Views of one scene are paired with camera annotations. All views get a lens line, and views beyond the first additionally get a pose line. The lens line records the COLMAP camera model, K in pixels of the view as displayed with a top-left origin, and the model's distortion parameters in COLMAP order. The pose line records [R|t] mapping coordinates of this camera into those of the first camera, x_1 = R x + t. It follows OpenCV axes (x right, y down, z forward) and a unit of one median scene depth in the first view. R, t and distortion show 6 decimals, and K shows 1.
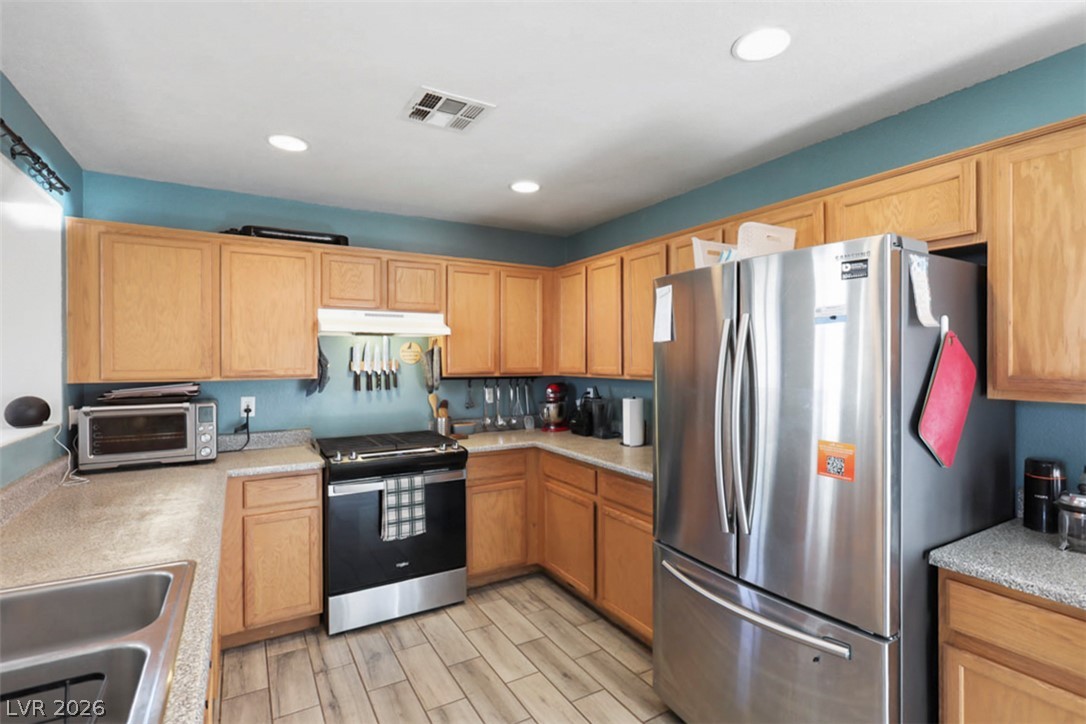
lens RADIAL K [[519.7, 0, 538.9], [0, 519.7, 356.7], [0, 0, 1]] dist [0.001027, 0.002263]
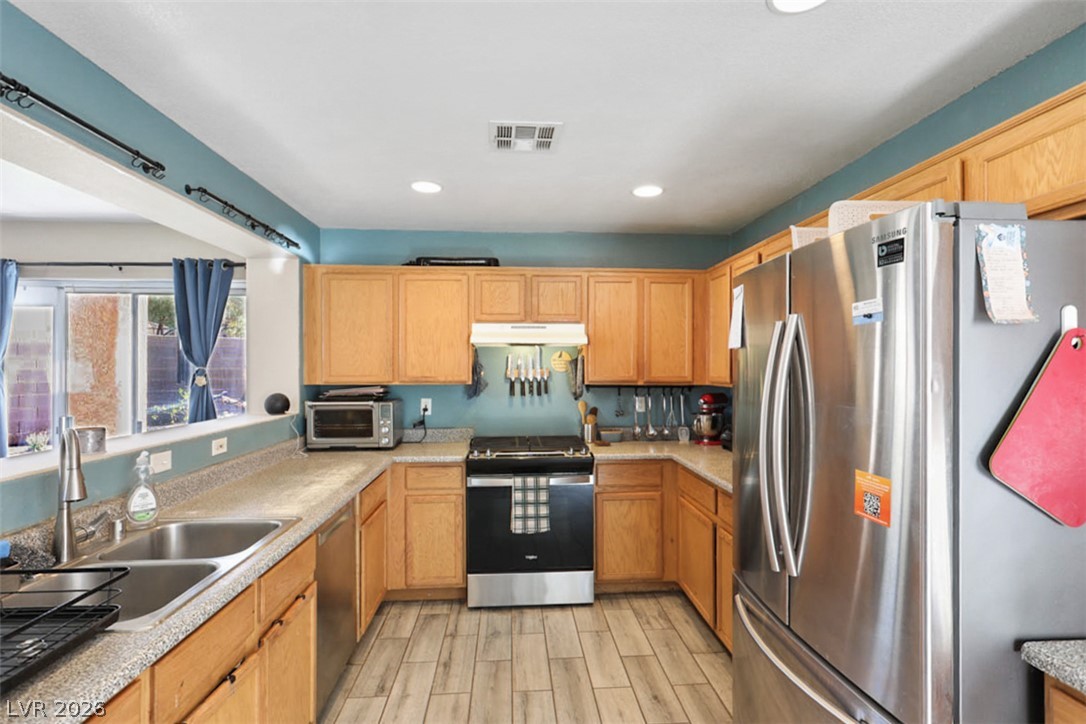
lens RADIAL K [[519.7, 0, 535.2], [0, 519.7, 363.9], [0, 0, 1]] dist [0.001027, 0.002263]
pose [[0.894885, -0.001332, -0.446295, 0.250379], [0.000602, 0.999998, -0.001777, -0.000706], [0.446296, 0.001322, 0.894884, 0.038232]]
